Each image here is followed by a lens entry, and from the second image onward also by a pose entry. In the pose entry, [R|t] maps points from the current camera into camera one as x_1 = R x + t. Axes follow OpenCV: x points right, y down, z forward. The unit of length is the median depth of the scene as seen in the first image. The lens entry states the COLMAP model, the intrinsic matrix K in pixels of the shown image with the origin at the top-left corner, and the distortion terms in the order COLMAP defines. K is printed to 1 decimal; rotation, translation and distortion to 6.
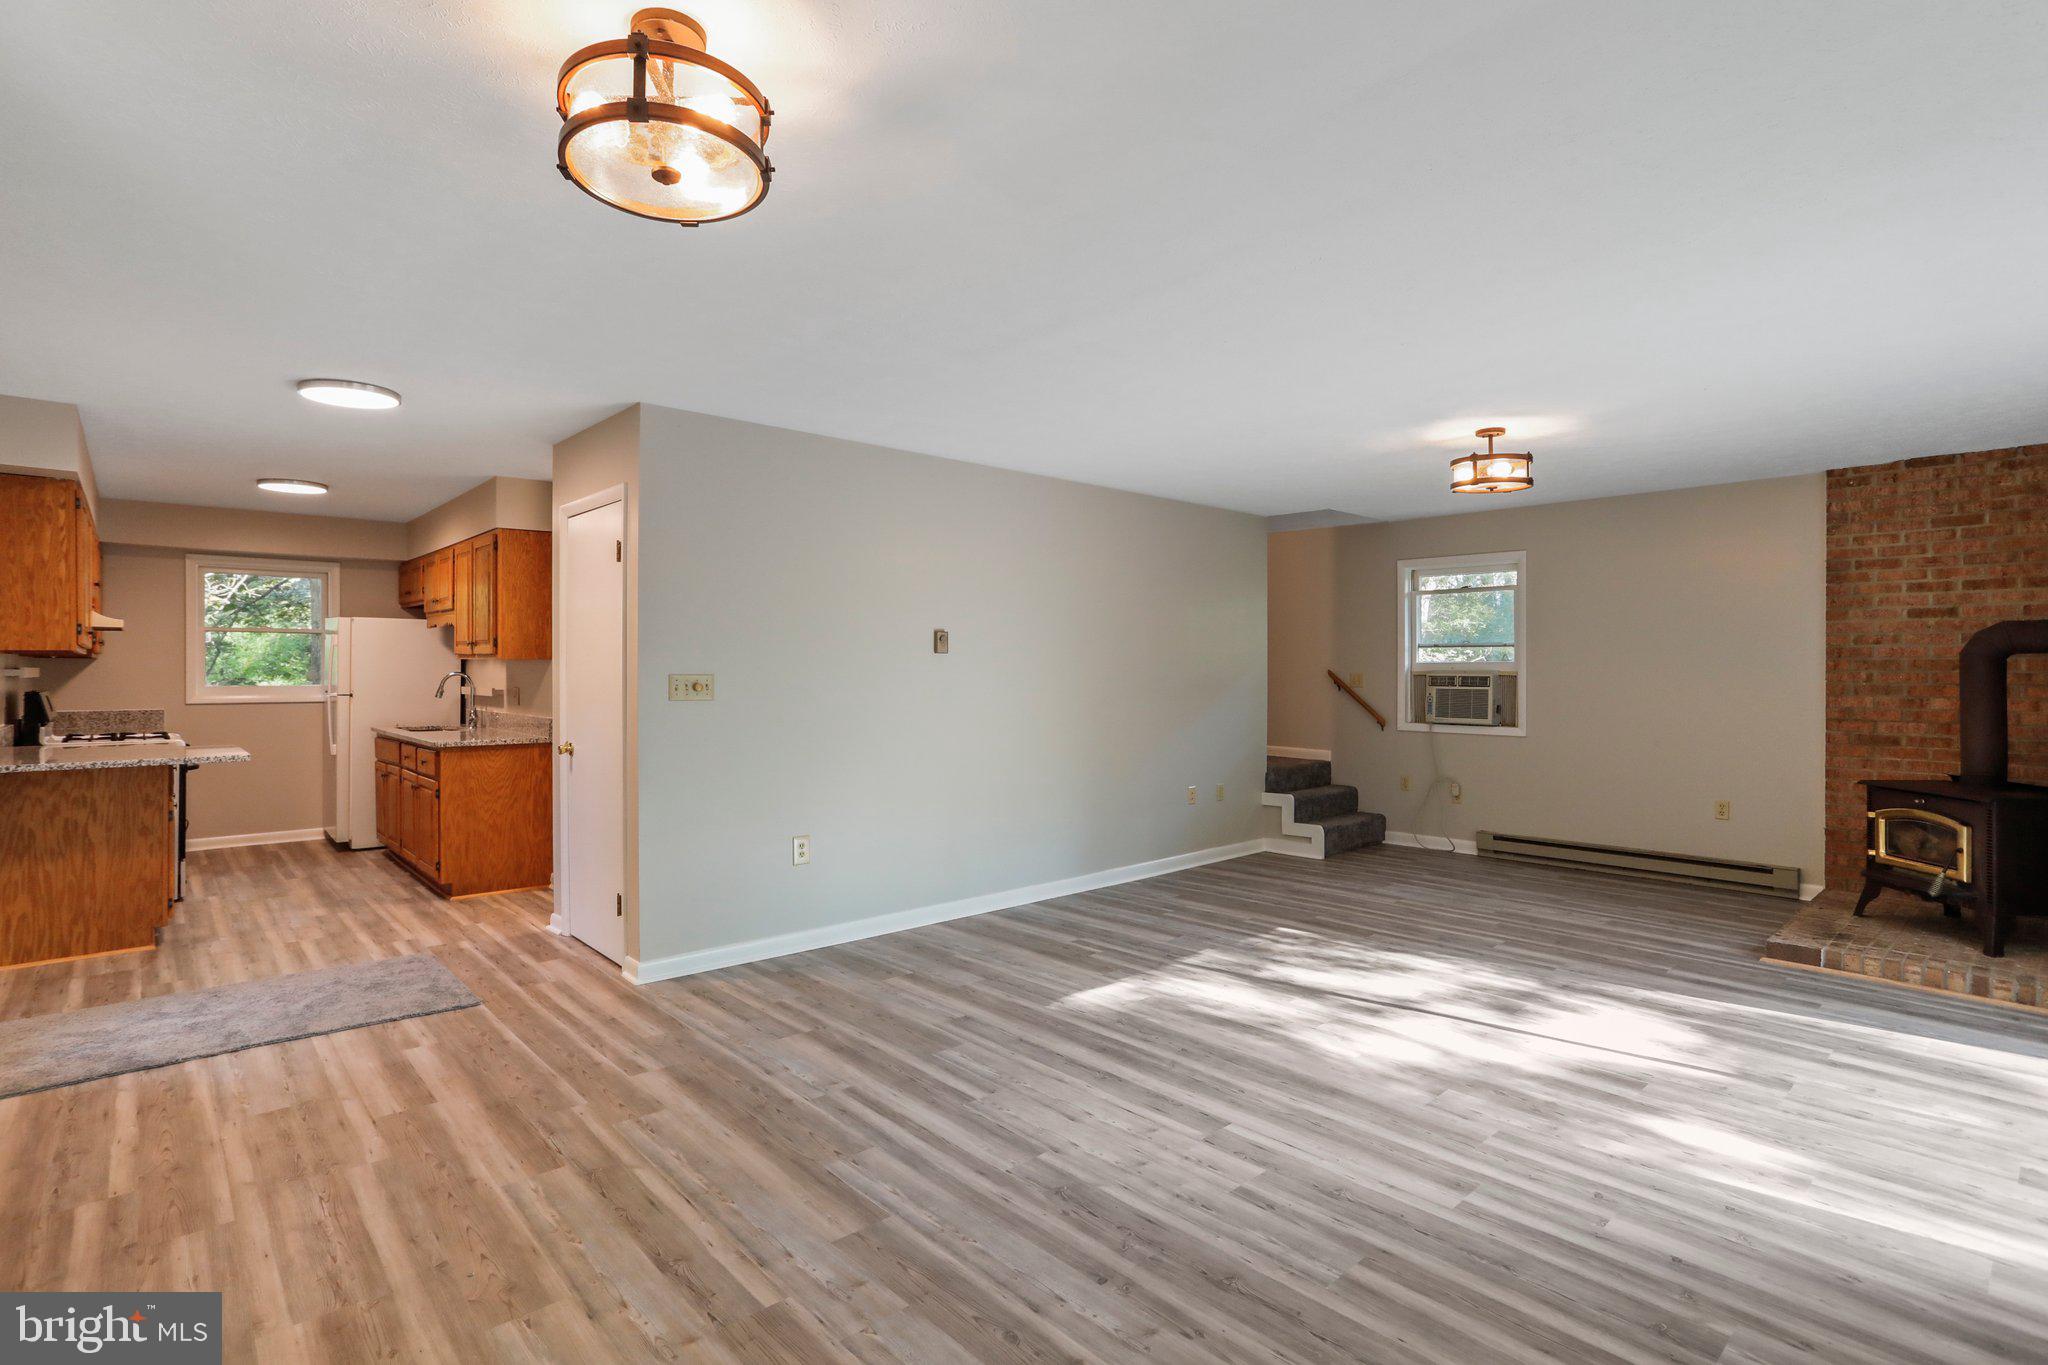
lens RADIAL K [[994.7, 0, 1018.8], [0, 994.7, 671.2], [0, 0, 1]] dist [-0.055293, 0.029060]
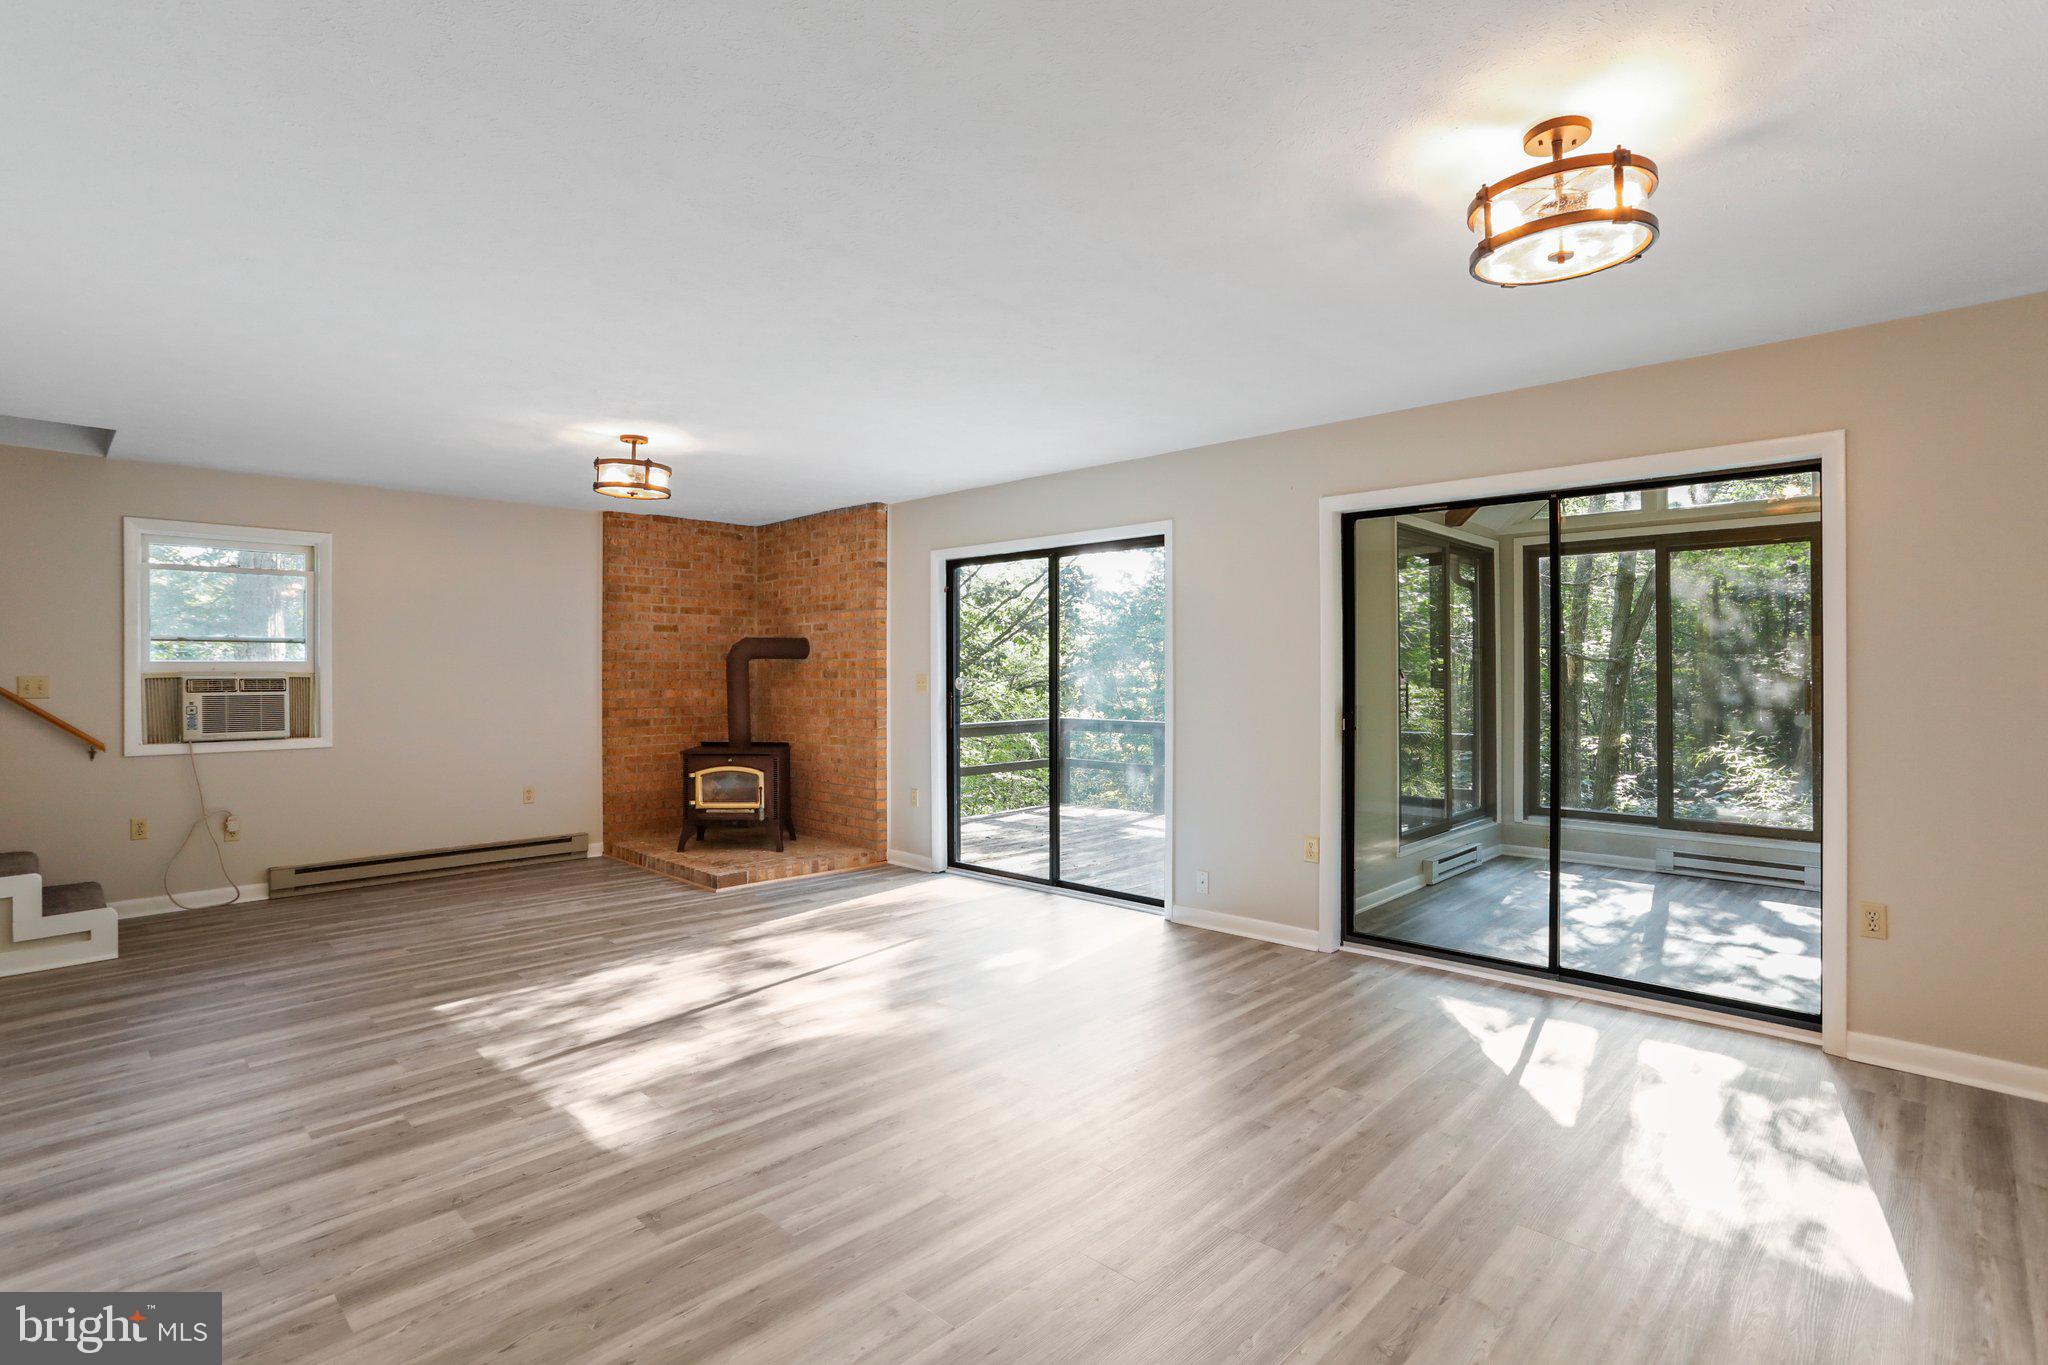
lens RADIAL K [[994.7, 0, 1018.8], [0, 994.7, 671.2], [0, 0, 1]] dist [-0.055293, 0.029060]
pose [[-0.054448, -0.003688, 0.998510, -0.586044], [0.004010, 0.999984, 0.003913, -0.002846], [-0.998509, 0.004217, -0.054433, 0.670192]]
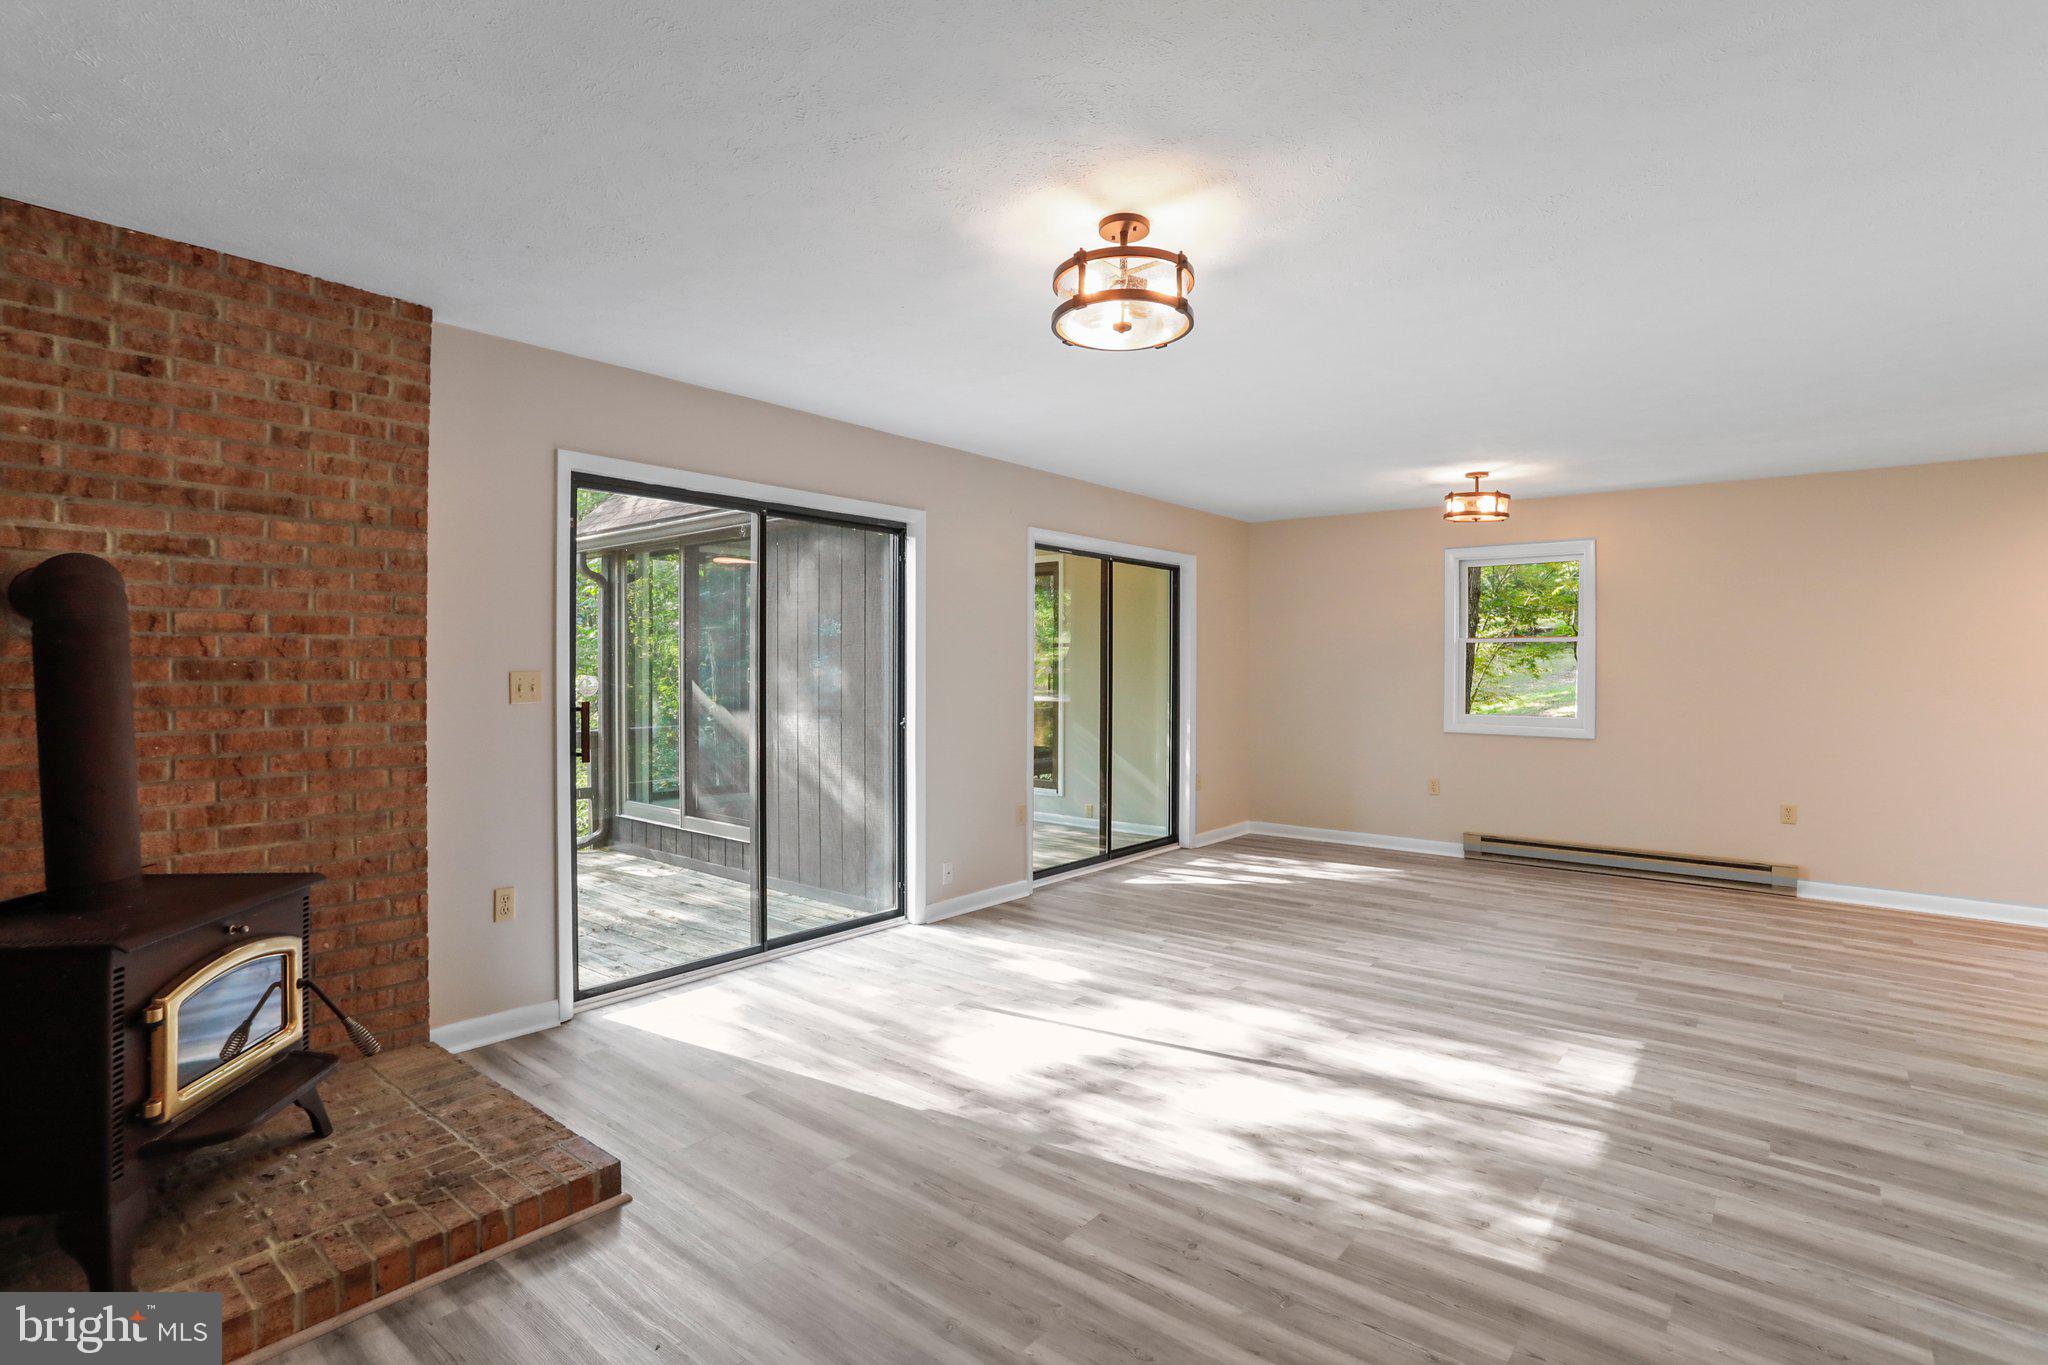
lens RADIAL K [[994.7, 0, 1018.8], [0, 994.7, 671.2], [0, 0, 1]] dist [-0.055293, 0.029060]
pose [[-0.990086, -0.006609, -0.140306, 0.627940], [-0.006756, 0.999977, 0.000573, 0.003308], [0.140299, 0.001515, -0.990108, 1.571469]]
